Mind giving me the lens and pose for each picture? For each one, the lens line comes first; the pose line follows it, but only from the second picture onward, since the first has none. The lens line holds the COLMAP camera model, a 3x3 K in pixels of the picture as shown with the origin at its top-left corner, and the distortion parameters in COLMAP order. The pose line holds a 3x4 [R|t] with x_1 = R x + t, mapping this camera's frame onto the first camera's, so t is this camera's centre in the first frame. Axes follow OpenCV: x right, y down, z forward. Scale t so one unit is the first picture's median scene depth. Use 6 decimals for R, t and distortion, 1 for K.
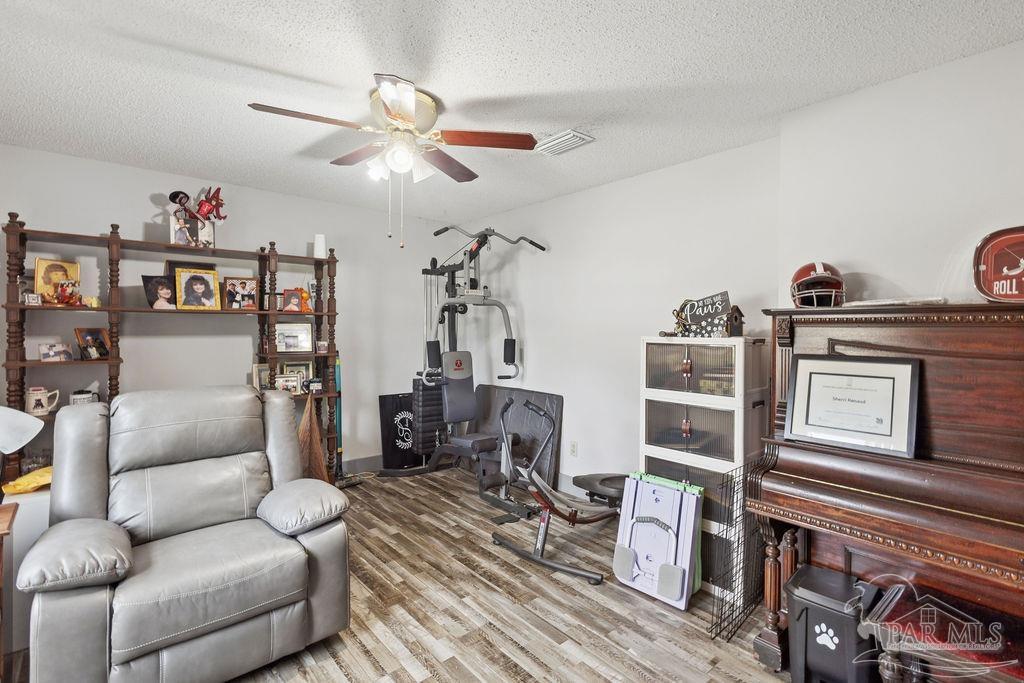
lens RADIAL K [[485.7, 0, 511.2], [0, 485.7, 336.4], [0, 0, 1]] dist [0.009503, -0.002616]
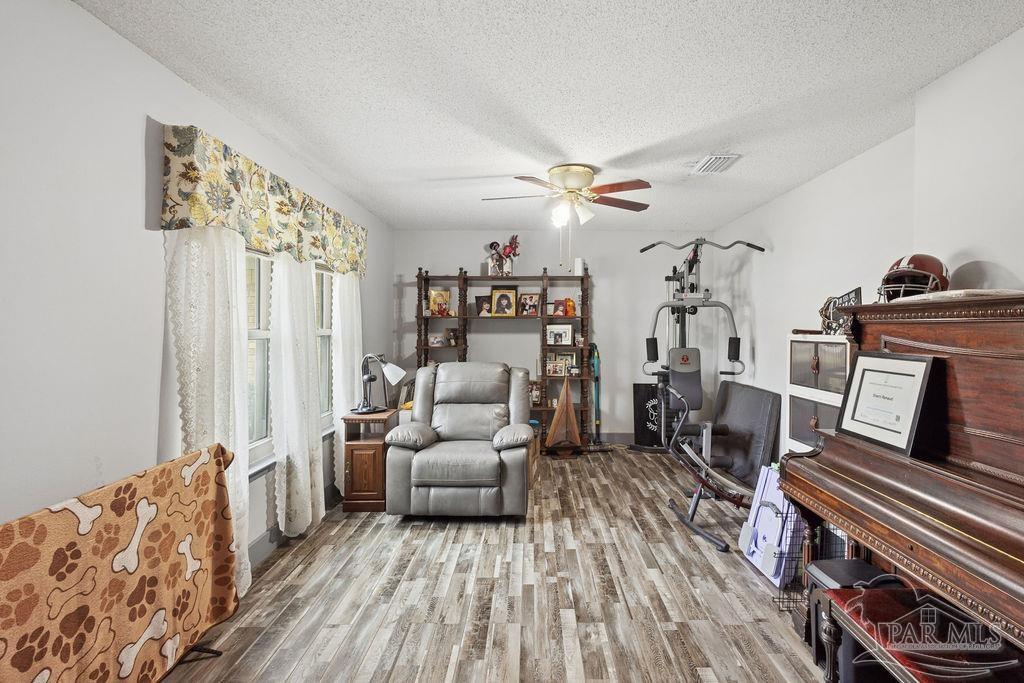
lens RADIAL K [[485.7, 0, 515.7], [0, 485.7, 335.3], [0, 0, 1]] dist [0.009503, -0.002616]
pose [[0.744368, 0.006226, -0.667740, 0.492194], [-0.008631, 0.999963, -0.000298, 0.007317], [0.667713, 0.005985, 0.744394, -0.149103]]
